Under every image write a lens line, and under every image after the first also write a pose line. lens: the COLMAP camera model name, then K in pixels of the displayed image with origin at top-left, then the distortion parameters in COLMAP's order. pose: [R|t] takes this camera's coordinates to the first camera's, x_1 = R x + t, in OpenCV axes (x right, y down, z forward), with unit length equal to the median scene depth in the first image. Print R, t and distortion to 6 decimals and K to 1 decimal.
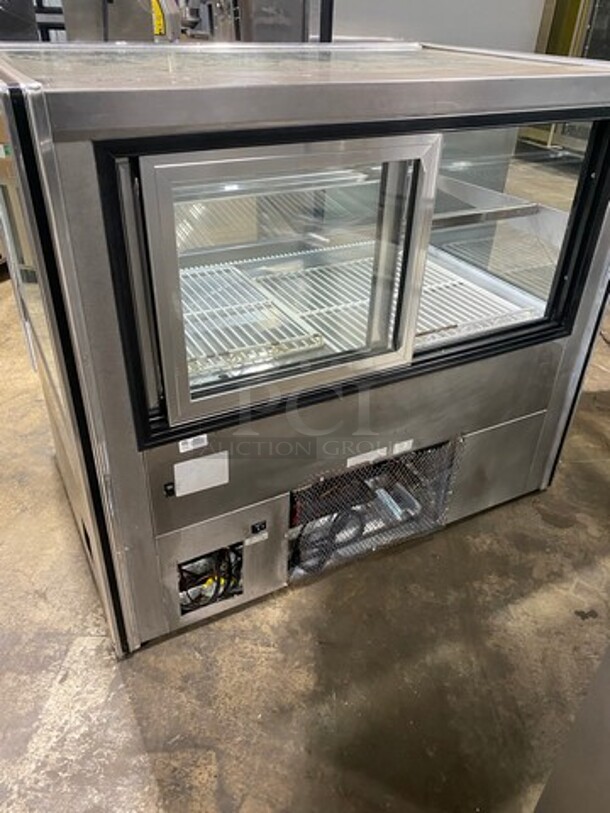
lens RADIAL K [[614.7, 0, 297.5], [0, 614.7, 418.2], [0, 0, 1]] dist [-0.006431, 0.003574]
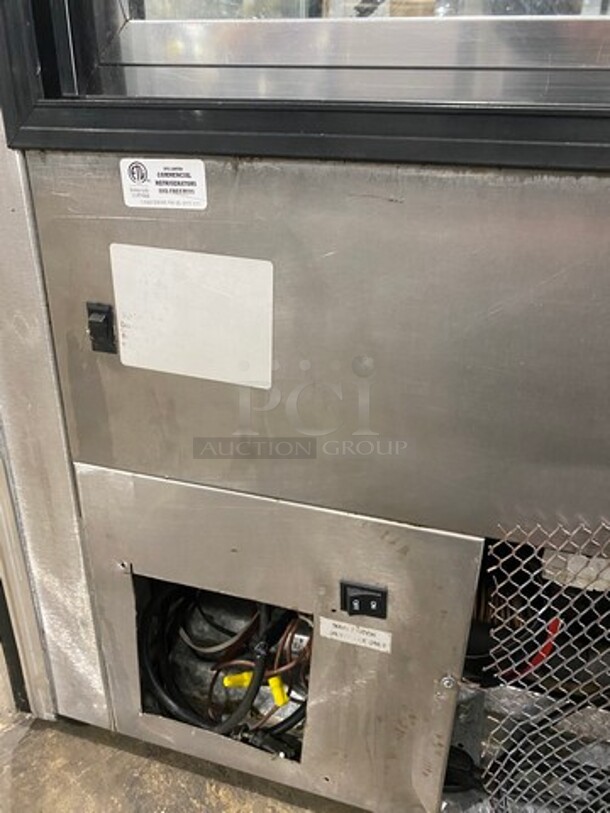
lens RADIAL K [[614.7, 0, 305.9], [0, 614.7, 406.6], [0, 0, 1]] dist [-0.006431, 0.003574]
pose [[0.709022, 0.287138, -0.644081, 0.094004], [-0.397953, 0.916938, -0.029296, 0.103561], [0.582170, 0.277085, 0.764396, 0.697355]]
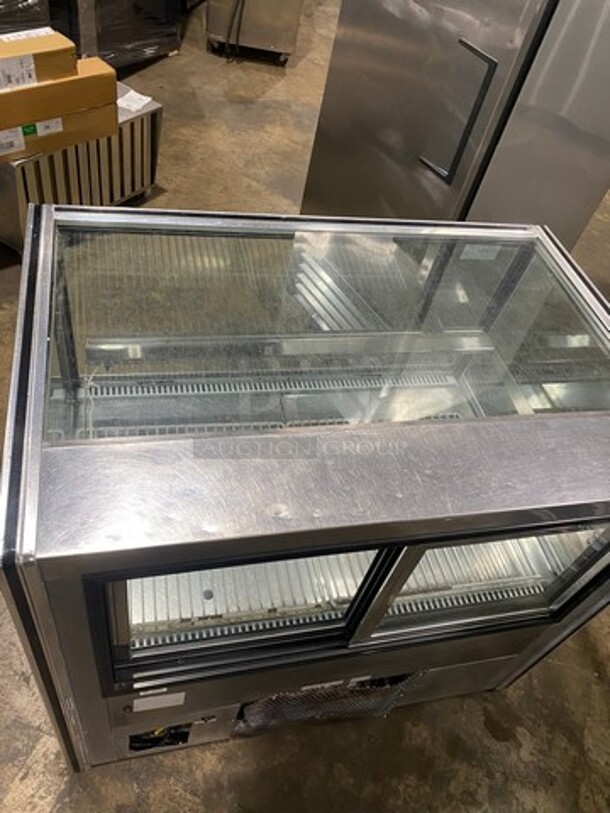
lens RADIAL K [[614.7, 0, 298.9], [0, 614.7, 413.9], [0, 0, 1]] dist [-0.006431, 0.003574]
pose [[0.956838, 0.282711, -0.067343, 0.014920], [-0.260337, 0.936795, 0.233751, -0.640594], [0.129171, -0.206130, 0.969962, 0.046317]]
